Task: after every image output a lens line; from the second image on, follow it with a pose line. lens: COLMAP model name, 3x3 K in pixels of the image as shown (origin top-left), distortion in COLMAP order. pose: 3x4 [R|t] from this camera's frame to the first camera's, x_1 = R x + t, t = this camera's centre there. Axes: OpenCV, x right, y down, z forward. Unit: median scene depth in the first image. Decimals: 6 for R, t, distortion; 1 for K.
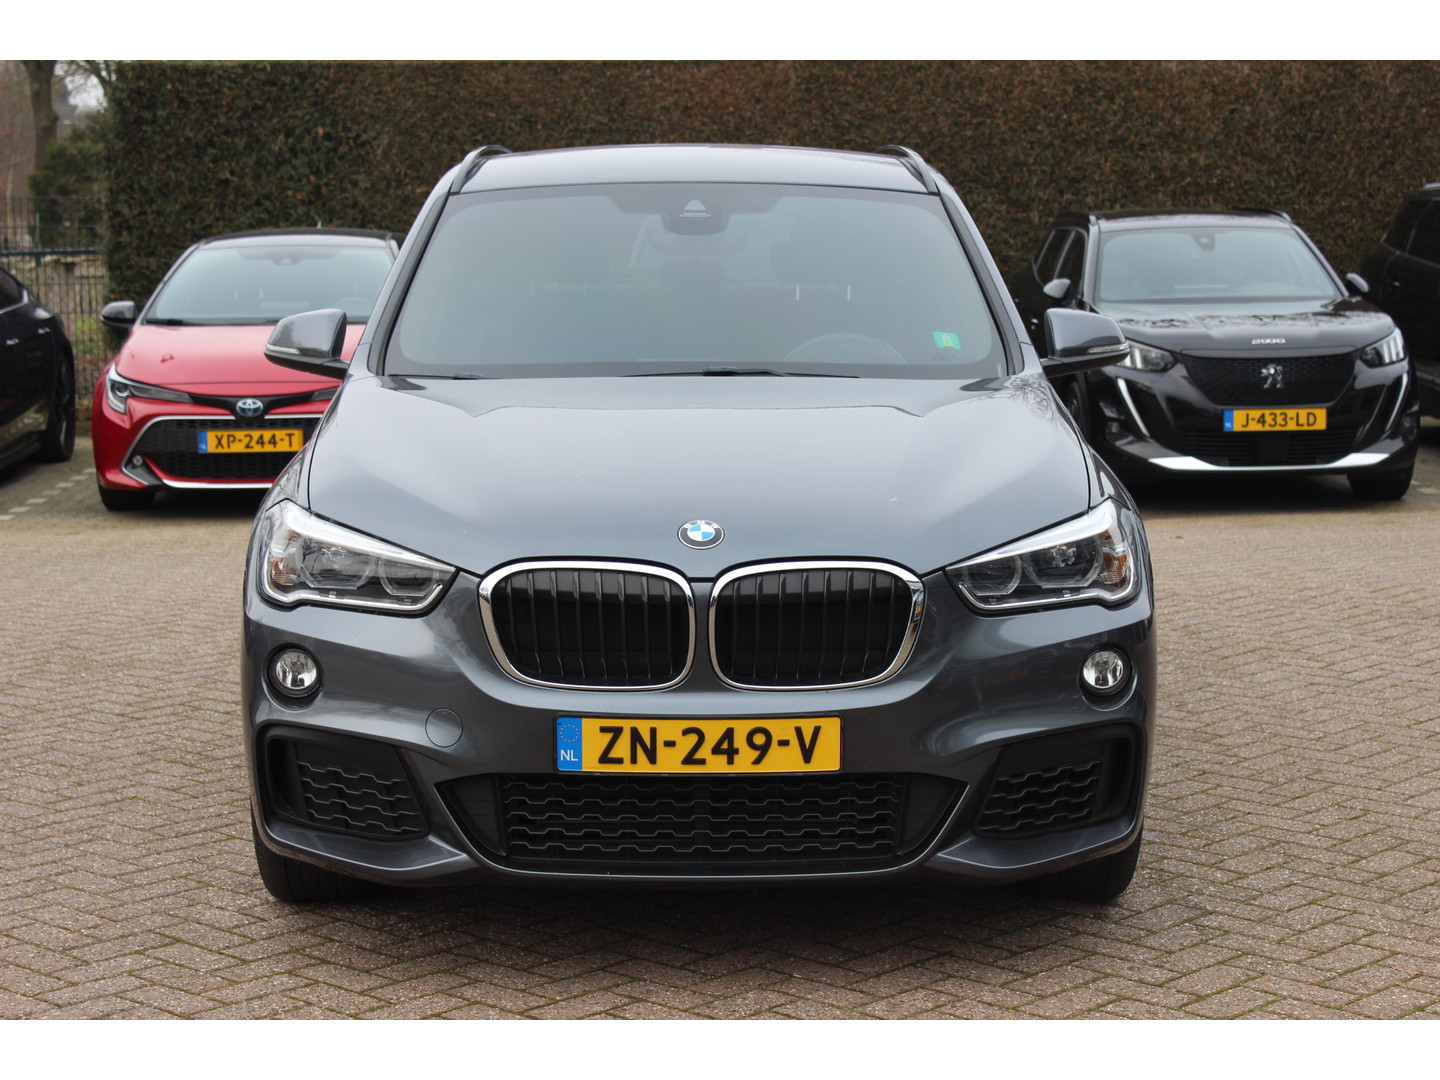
lens RADIAL K [[2769.5, 0, 720.0], [0, 2769.5, 540.0], [0, 0, 1]] dist [0.005122, 0.310804]
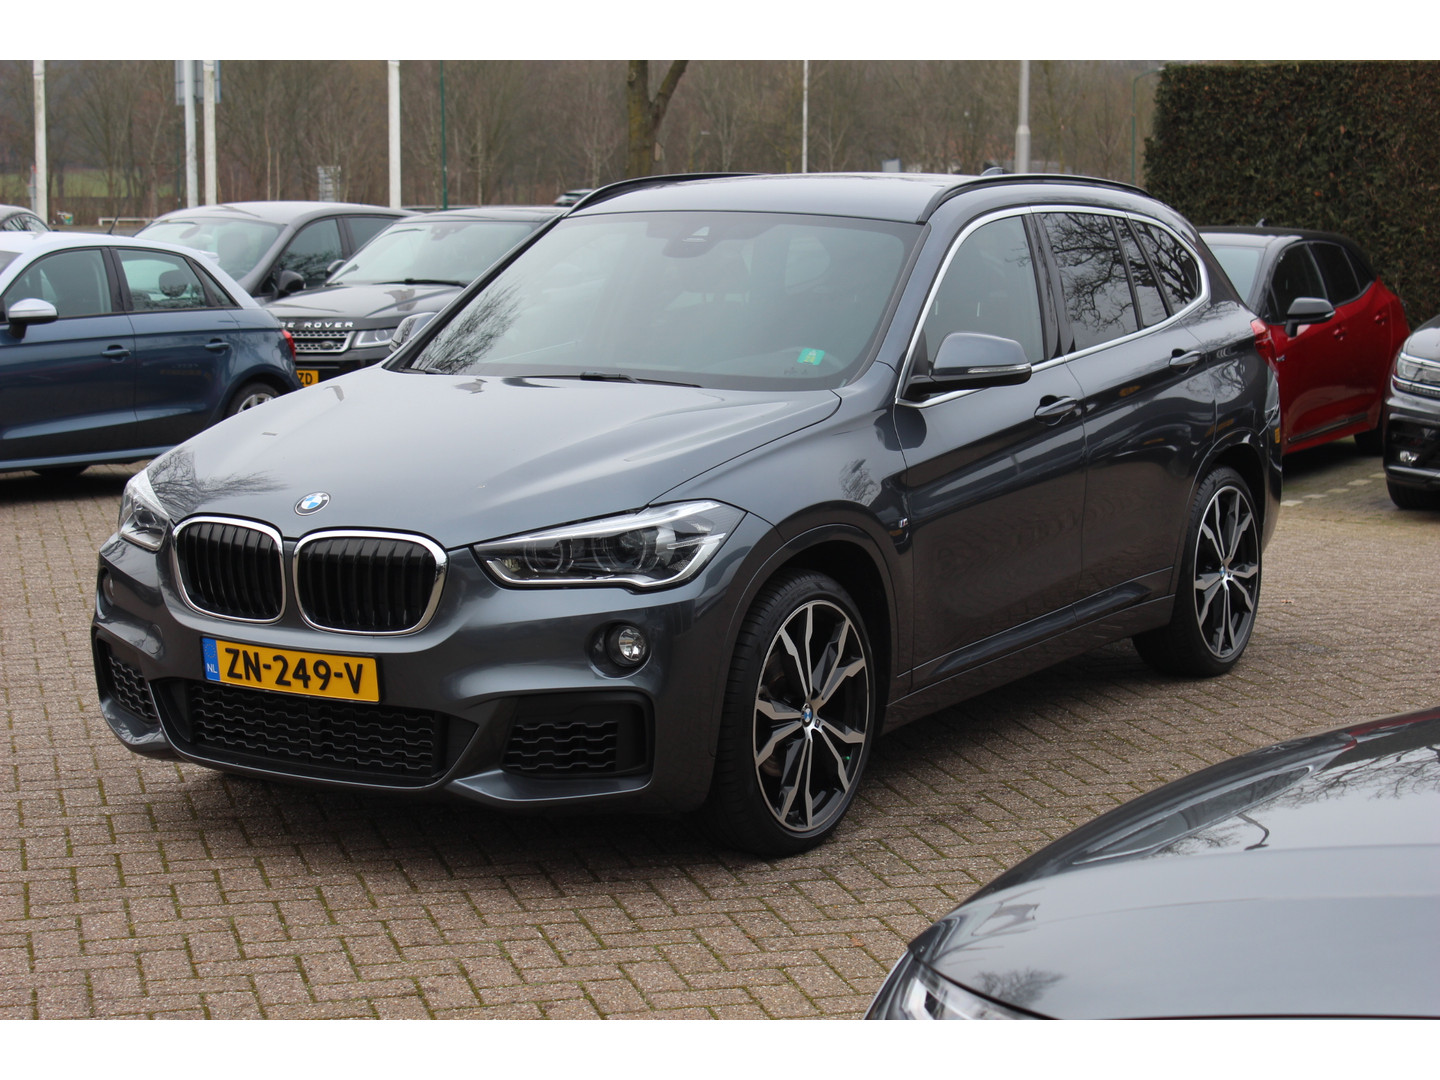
lens RADIAL K [[2769.5, 0, 720.0], [0, 2769.5, 540.0], [0, 0, 1]] dist [0.005122, 0.310804]
pose [[0.853376, 0.074109, -0.516002, 0.200129], [-0.070096, 0.997167, 0.027288, -0.008214], [0.516562, 0.012883, 0.856153, 0.005700]]
